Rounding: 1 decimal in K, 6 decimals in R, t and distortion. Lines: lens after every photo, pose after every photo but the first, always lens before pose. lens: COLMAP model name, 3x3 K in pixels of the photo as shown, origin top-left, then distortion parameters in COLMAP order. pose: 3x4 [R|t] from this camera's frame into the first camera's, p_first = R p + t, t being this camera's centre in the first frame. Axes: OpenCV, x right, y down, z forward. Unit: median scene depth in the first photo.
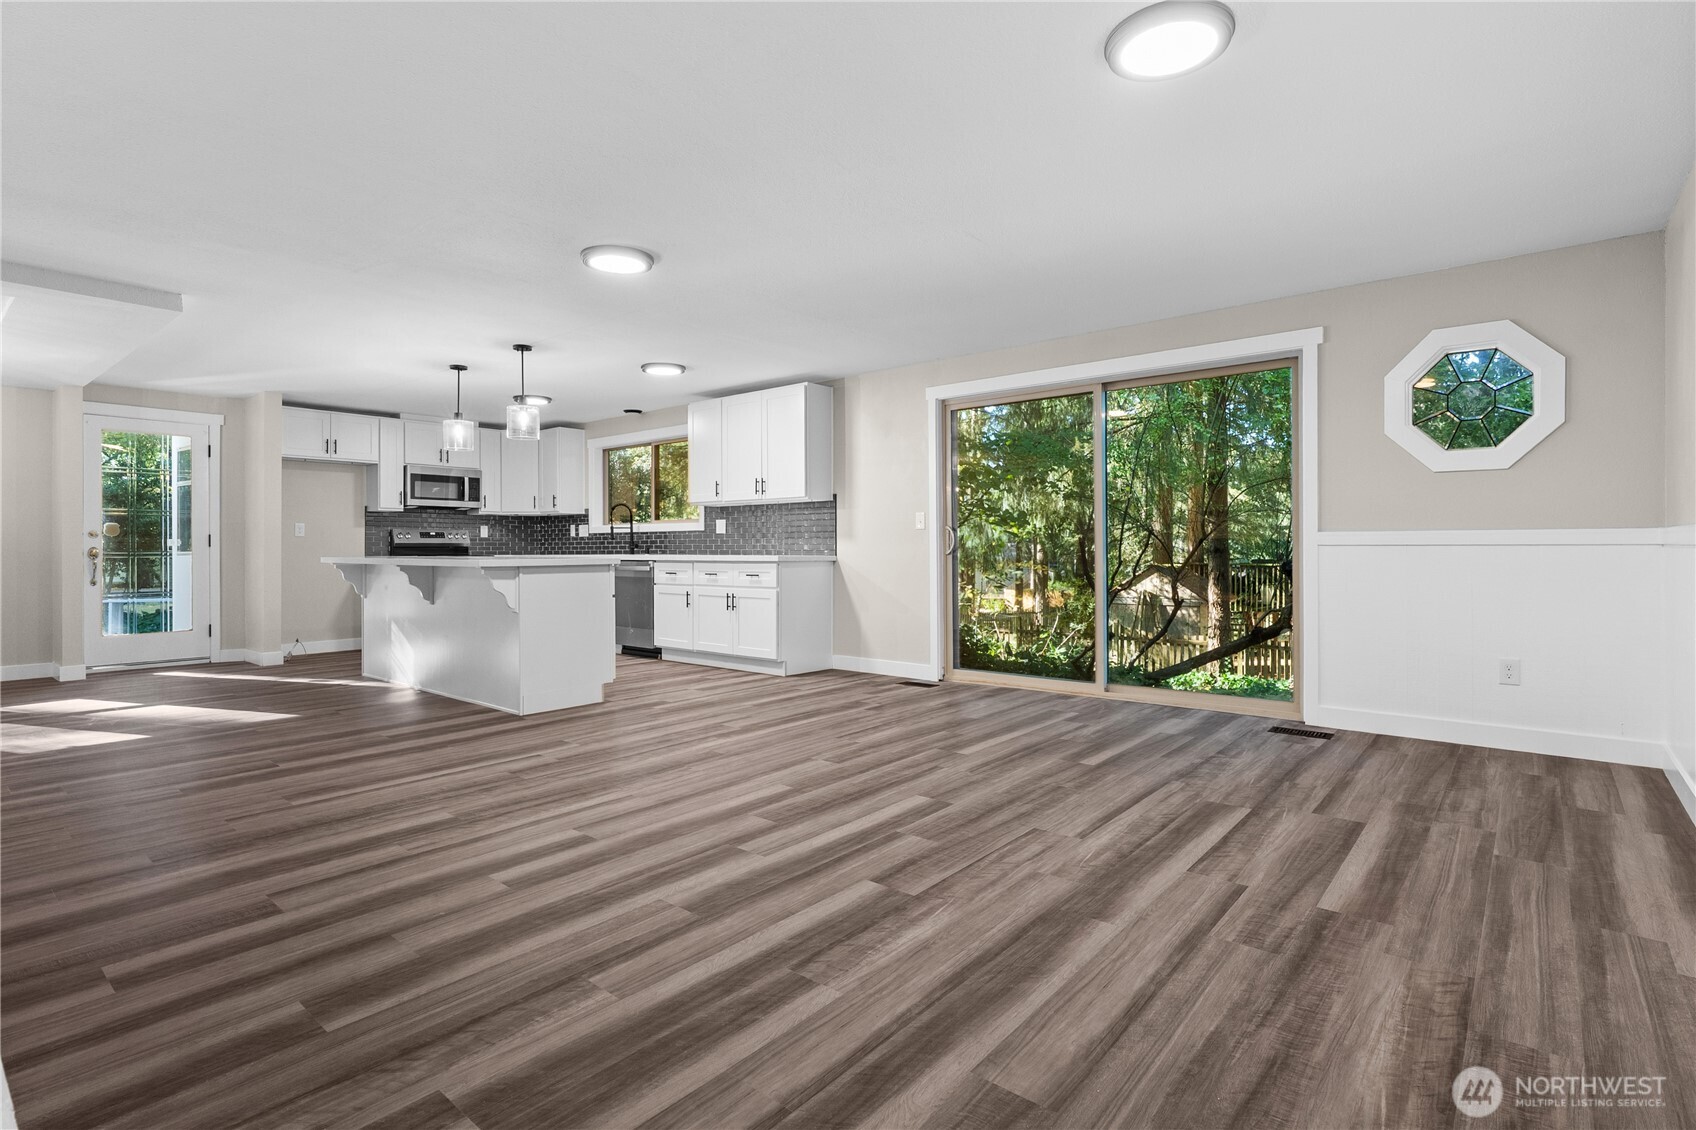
lens RADIAL K [[815.8, 0, 853.0], [0, 815.8, 562.7], [0, 0, 1]] dist [-0.002696, 0.000267]
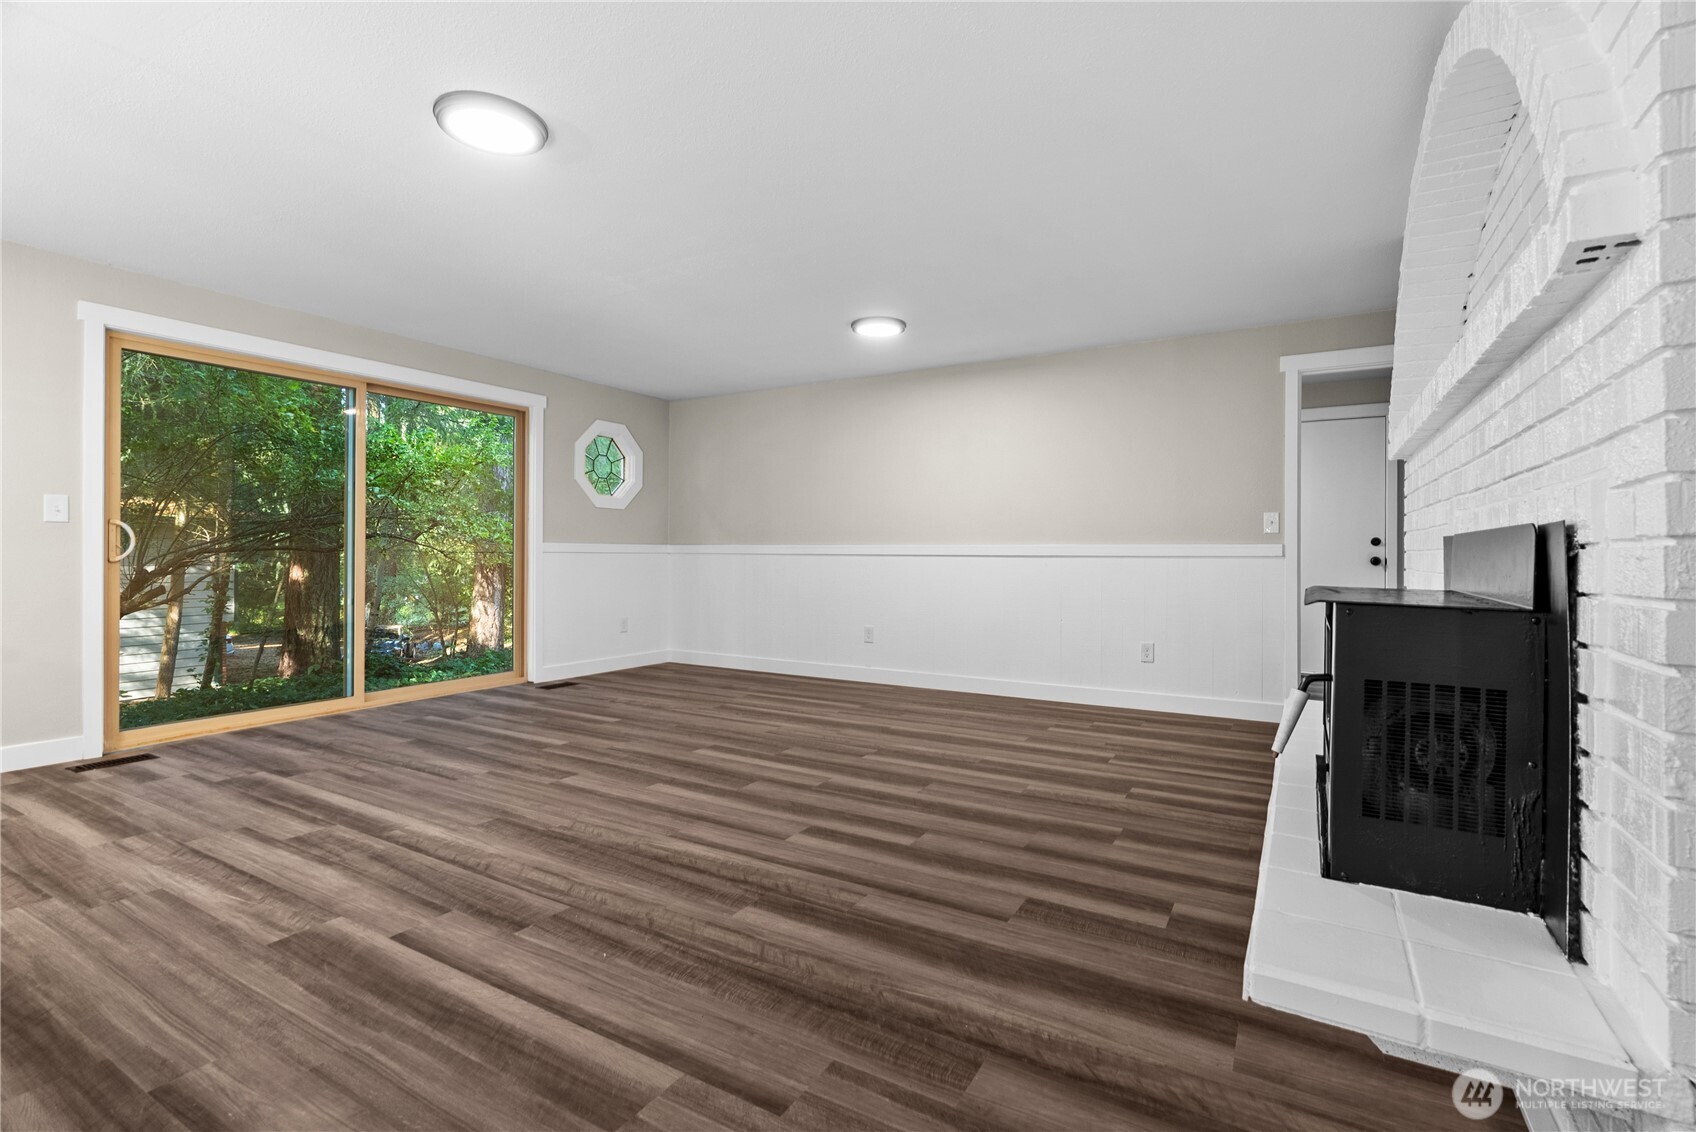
lens RADIAL K [[777.4, 0, 844.1], [0, 777.4, 554.2], [0, 0, 1]] dist [-0.007175, 0.000973]
pose [[-0.154655, 0.000818, 0.987968, -1.373775], [0.013668, 0.999906, 0.001312, -0.020030], [-0.987874, 0.013706, -0.154652, 1.145675]]
